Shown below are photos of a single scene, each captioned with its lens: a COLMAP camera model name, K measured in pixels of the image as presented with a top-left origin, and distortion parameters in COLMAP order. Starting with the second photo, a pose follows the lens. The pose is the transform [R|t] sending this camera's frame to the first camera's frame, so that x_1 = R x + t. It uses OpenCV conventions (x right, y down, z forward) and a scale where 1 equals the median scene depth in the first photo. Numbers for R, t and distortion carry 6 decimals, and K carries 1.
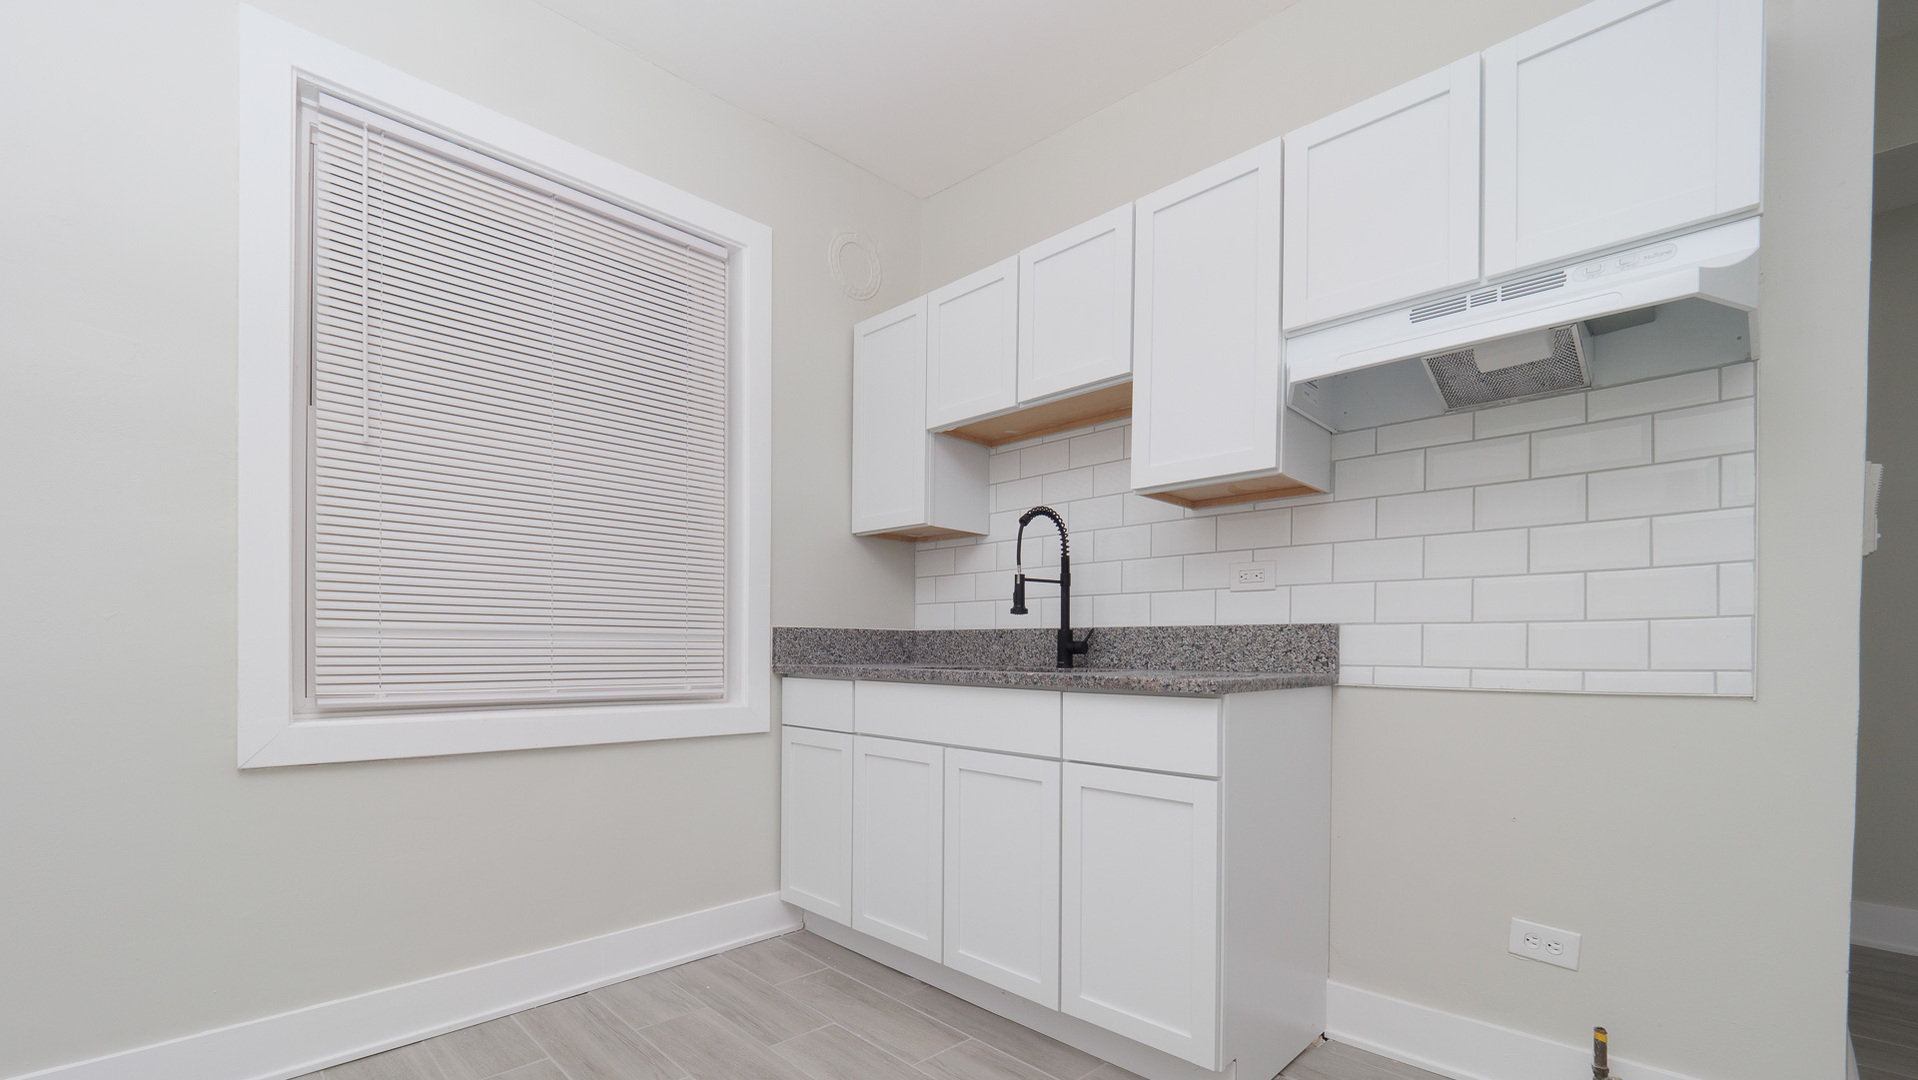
lens RADIAL K [[802.9, 0, 930.9], [0, 802.9, 655.9], [0, 0, 1]] dist [-0.005316, -0.001350]
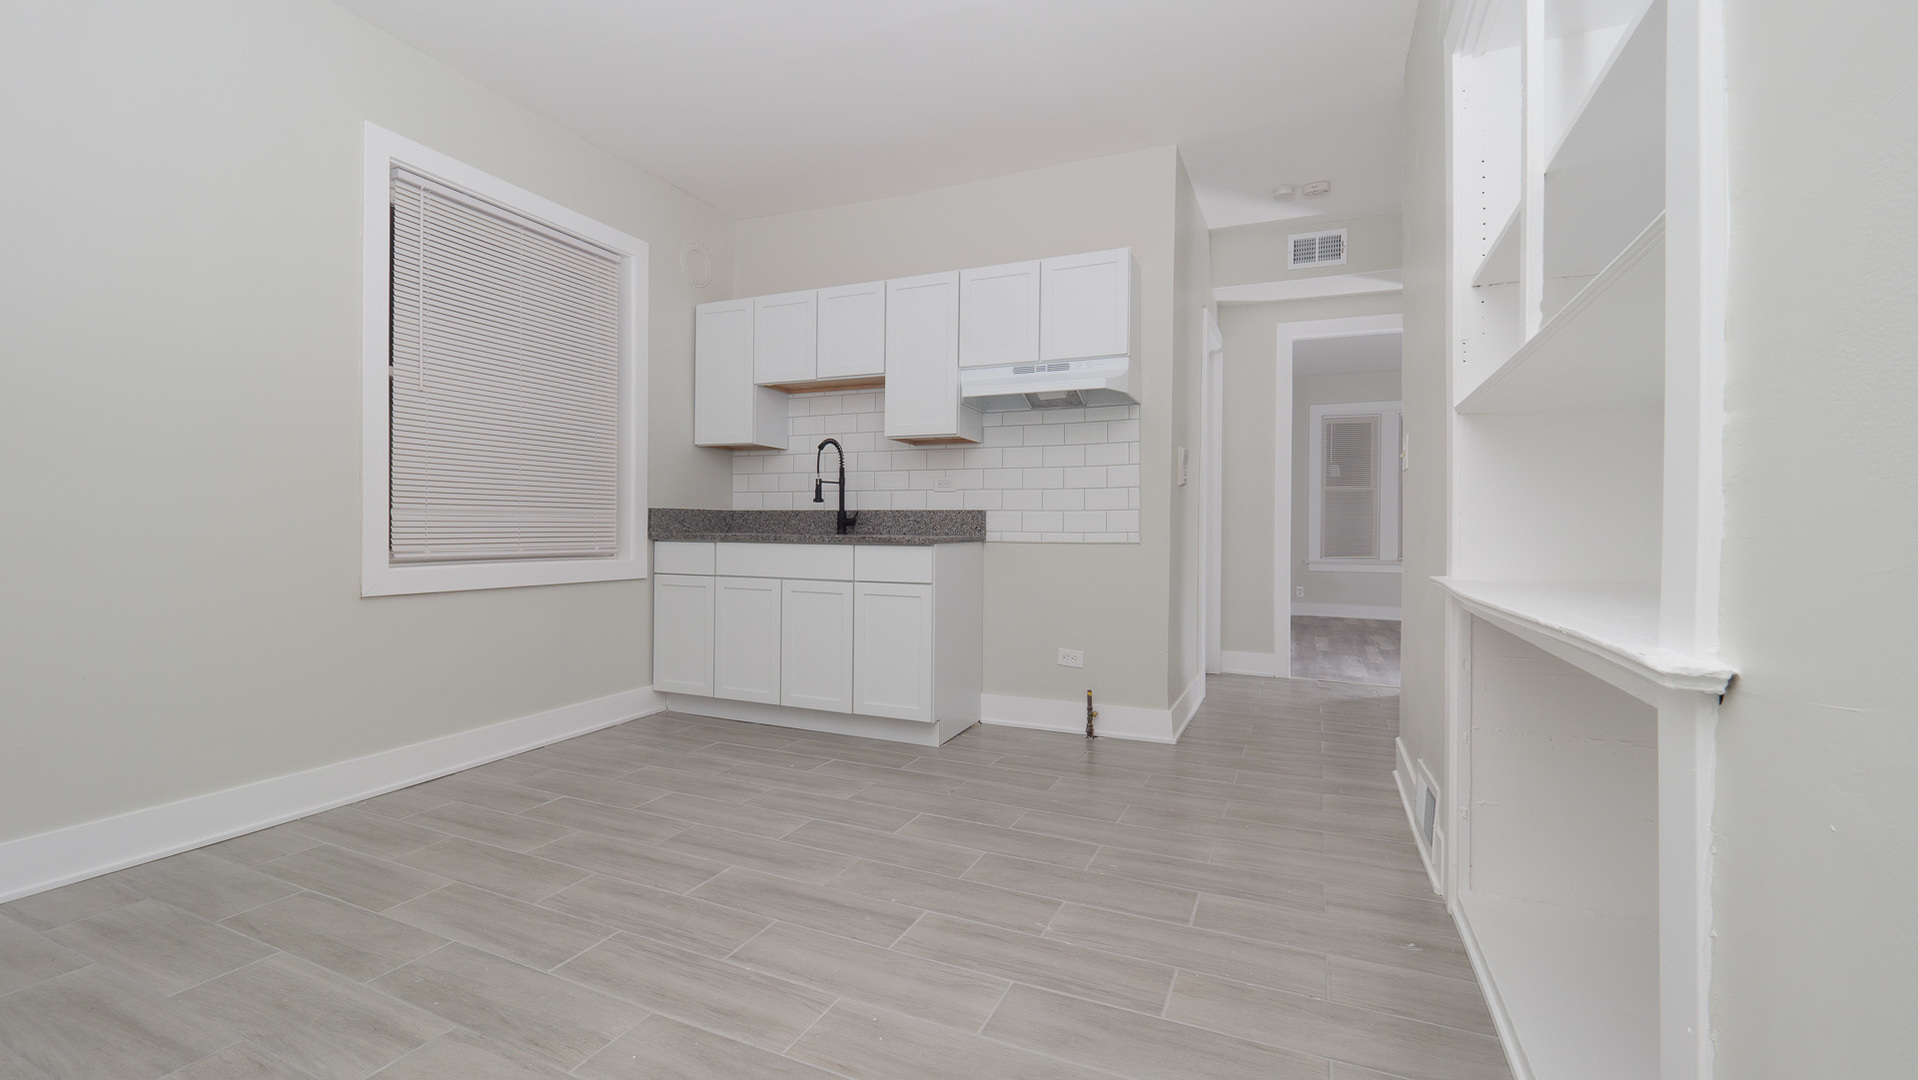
lens RADIAL K [[802.9, 0, 956.0], [0, 802.9, 532.6], [0, 0, 1]] dist [-0.005316, -0.001350]
pose [[0.920353, -0.003339, 0.391074, -0.308049], [0.001714, 0.999988, 0.004504, 0.005579], [-0.391085, -0.003475, 0.920348, -0.731809]]
